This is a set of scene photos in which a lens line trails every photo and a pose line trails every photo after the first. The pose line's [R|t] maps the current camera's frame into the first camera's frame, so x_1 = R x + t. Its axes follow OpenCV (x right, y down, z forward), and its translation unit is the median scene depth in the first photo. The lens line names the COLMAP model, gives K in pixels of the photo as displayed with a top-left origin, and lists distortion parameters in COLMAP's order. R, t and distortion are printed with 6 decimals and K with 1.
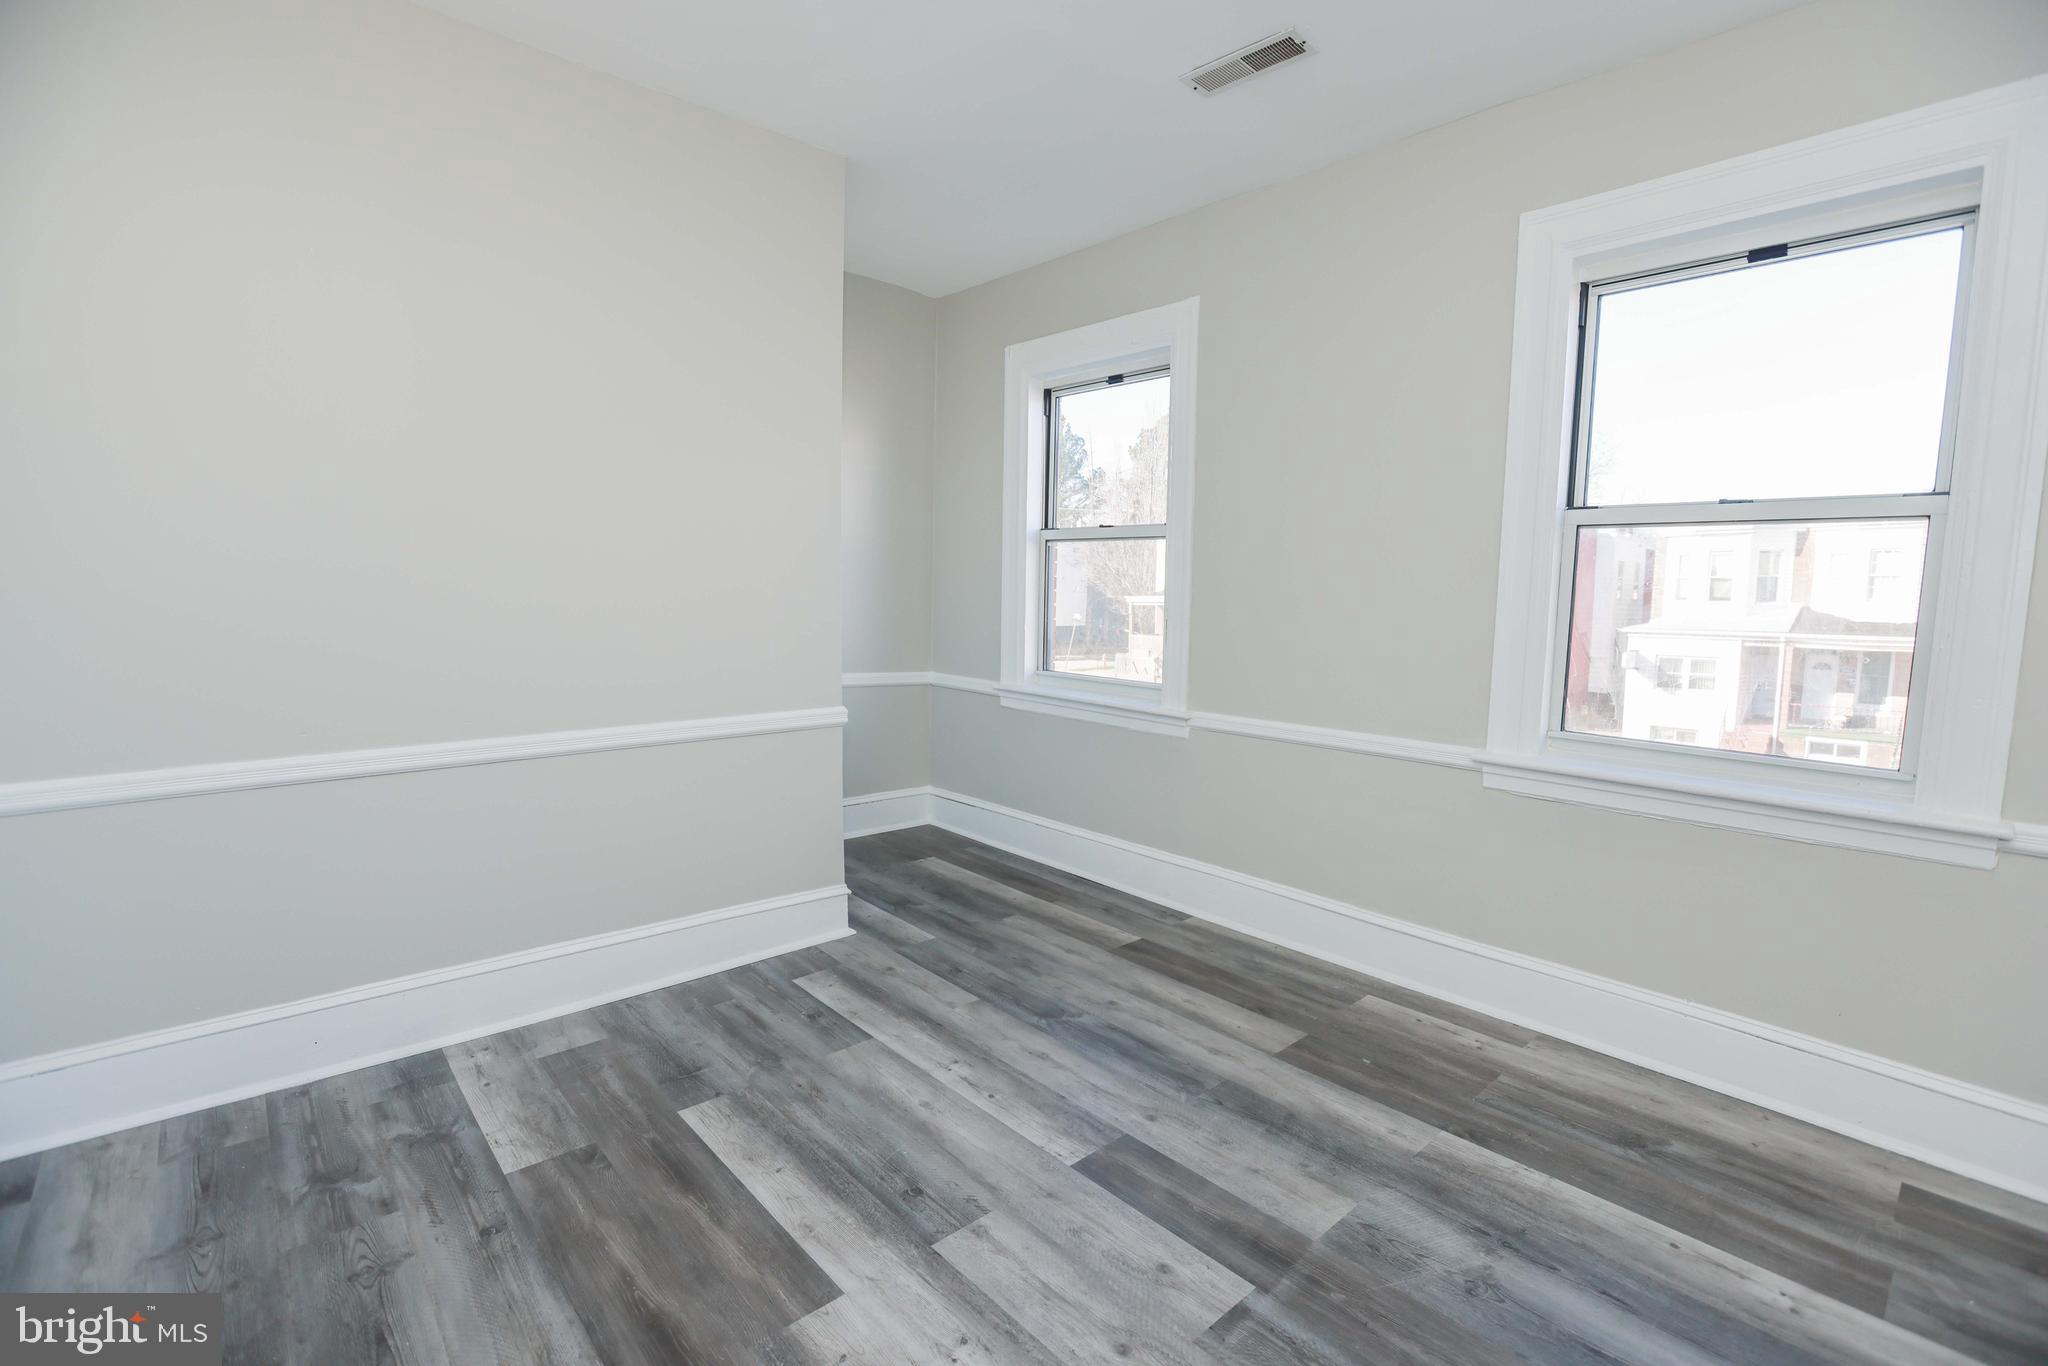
lens RADIAL K [[922.8, 0, 1039.0], [0, 922.8, 686.1], [0, 0, 1]] dist [-0.060303, 0.023385]
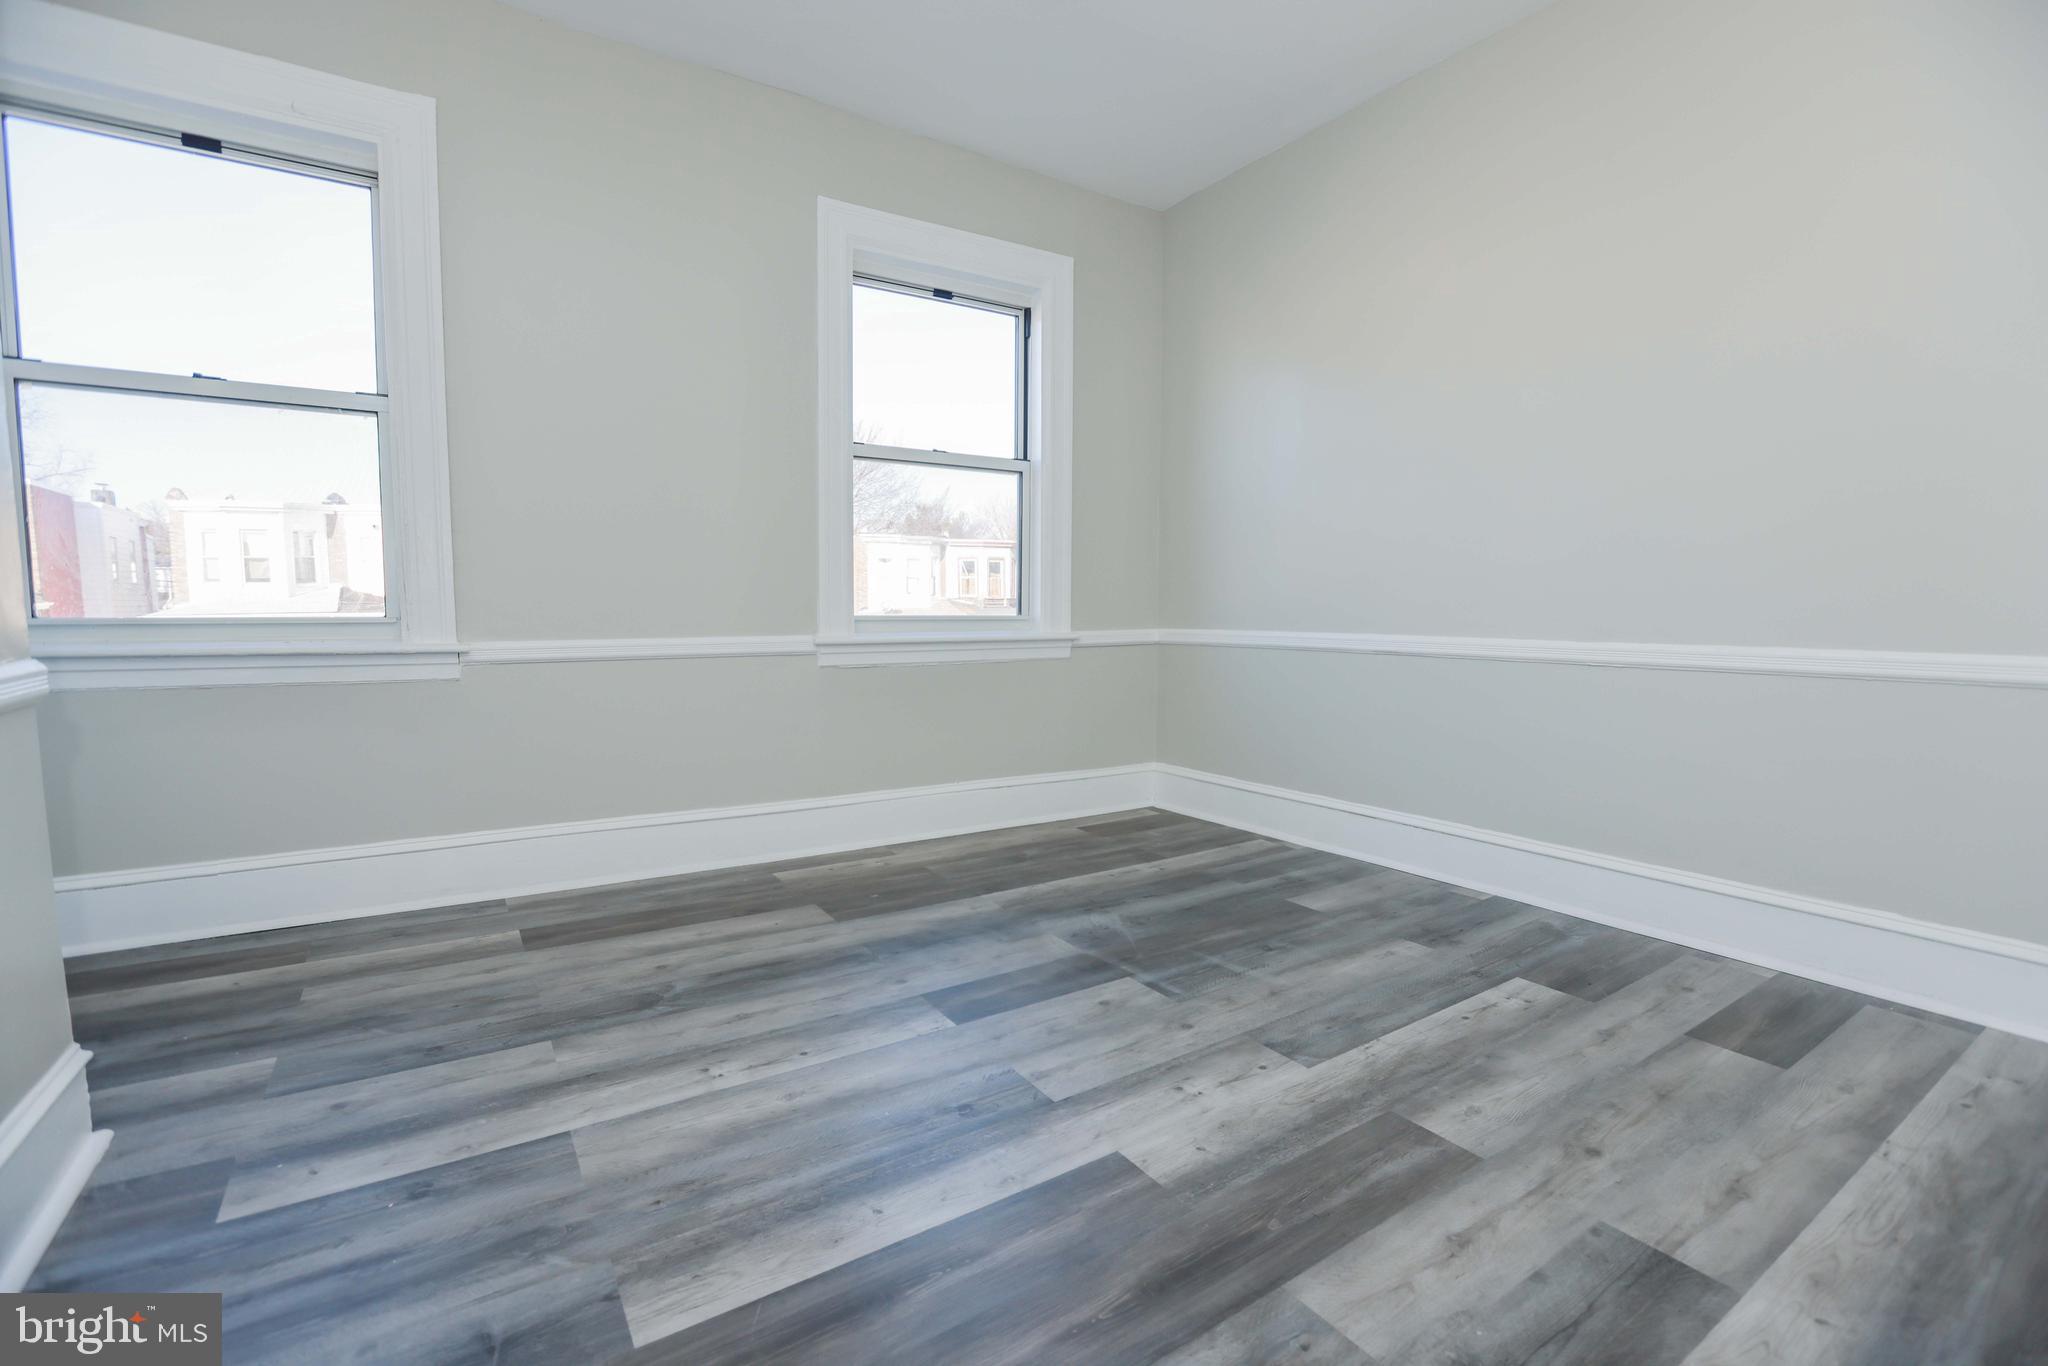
lens RADIAL K [[922.8, 0, 1039.0], [0, 922.8, 686.1], [0, 0, 1]] dist [-0.060303, 0.023385]
pose [[0.156642, -0.109083, 0.981613, -0.727010], [0.096077, 0.990851, 0.094778, 0.054116], [-0.982971, 0.079465, 0.165690, 0.569474]]
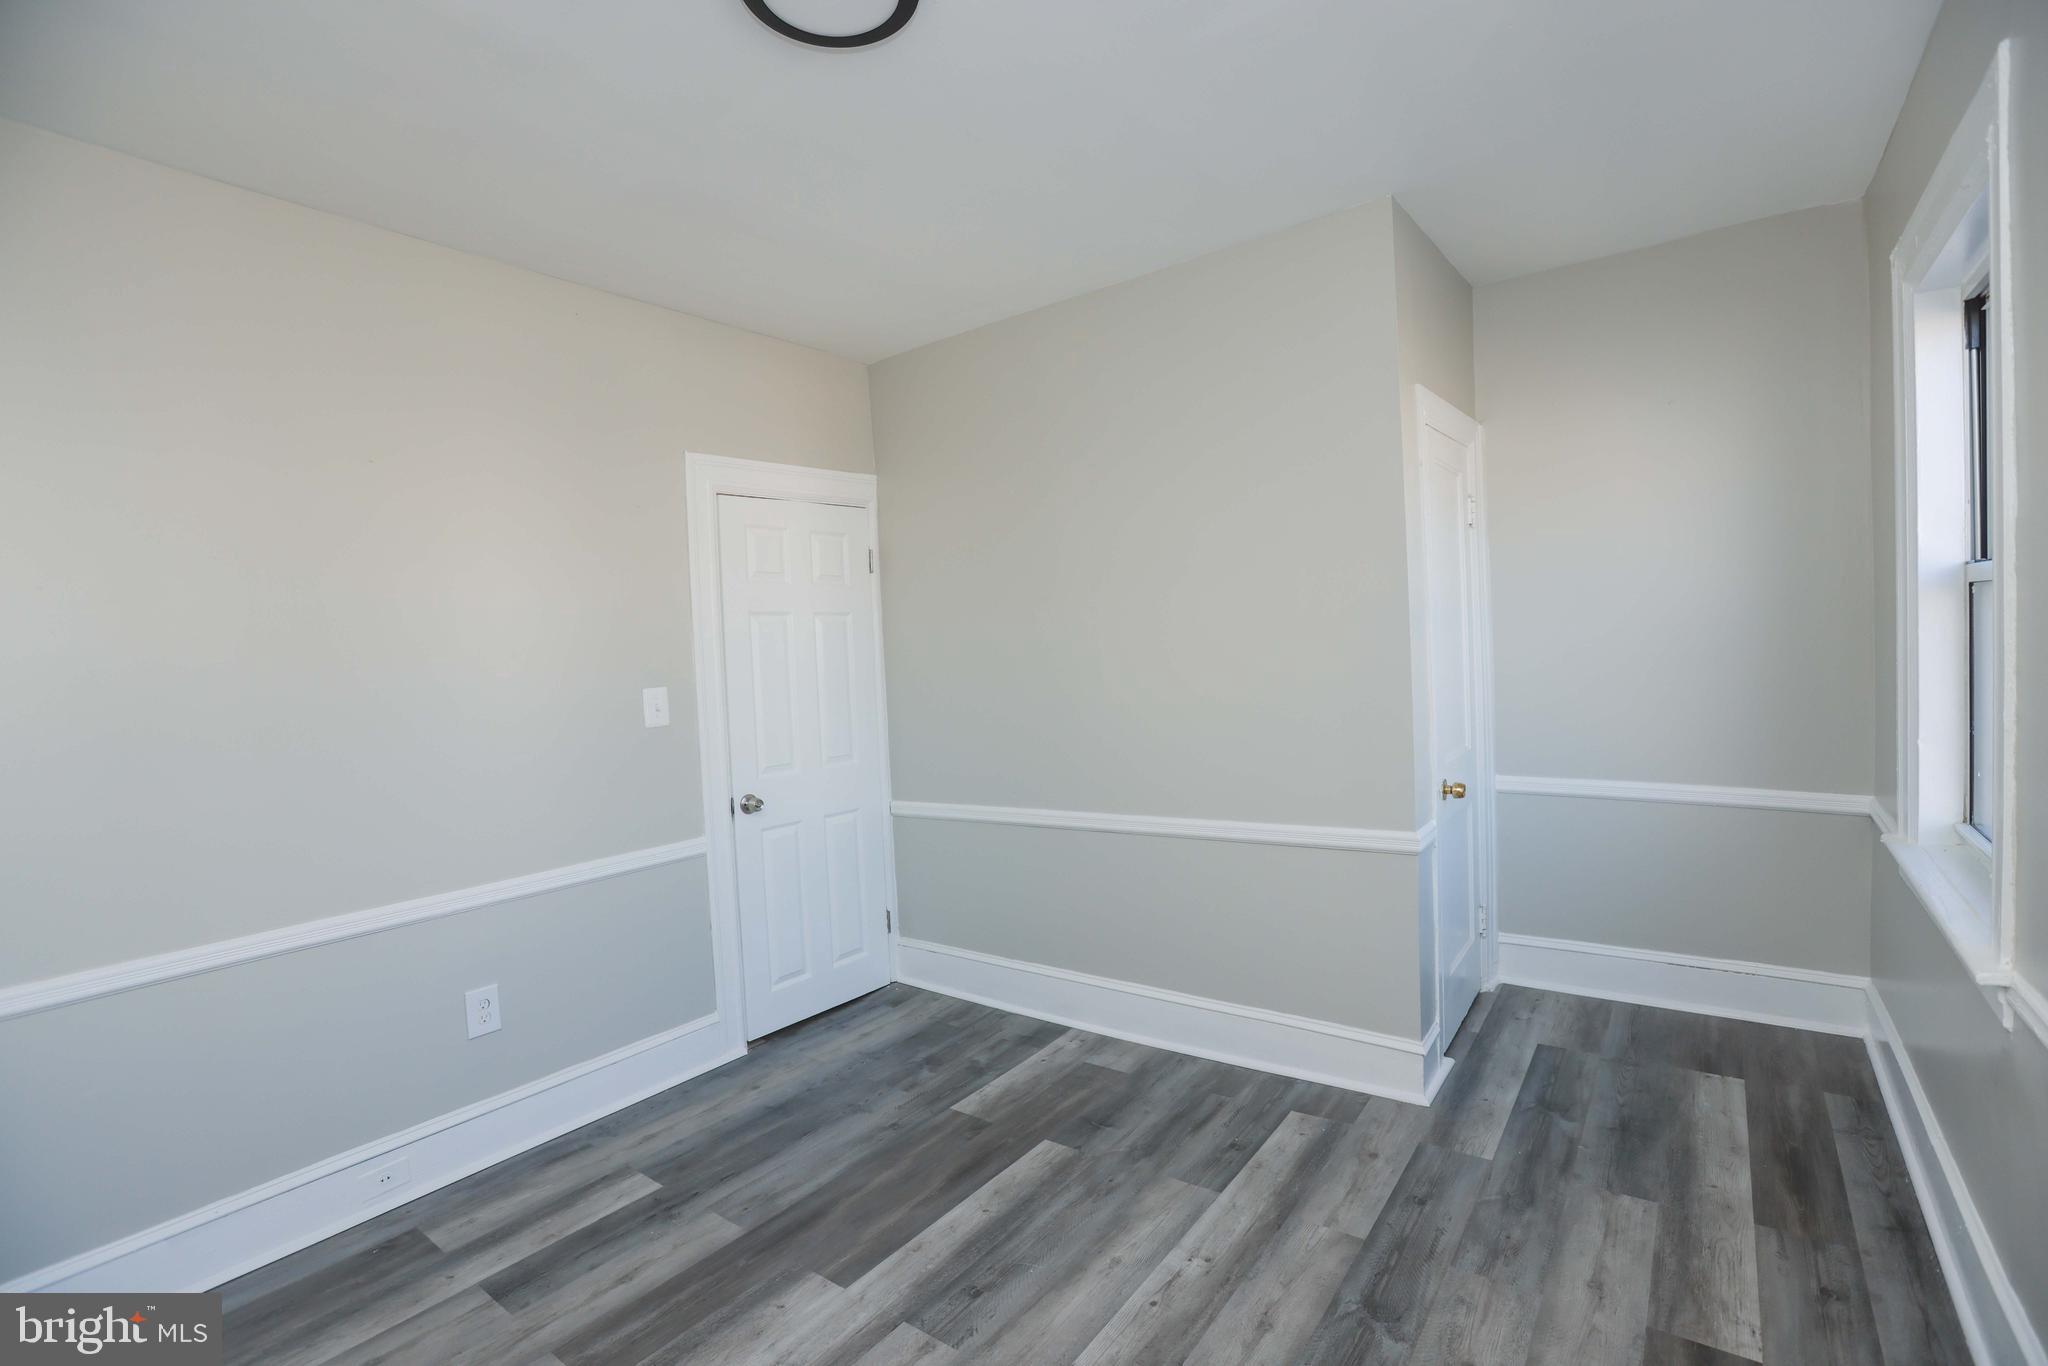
lens RADIAL K [[922.8, 0, 1039.0], [0, 922.8, 686.1], [0, 0, 1]] dist [-0.060303, 0.023385]
pose [[0.188170, 0.013741, -0.982040, 0.701443], [-0.042753, 0.999069, 0.005787, -0.131307], [0.981206, 0.040897, 0.188582, 0.641625]]
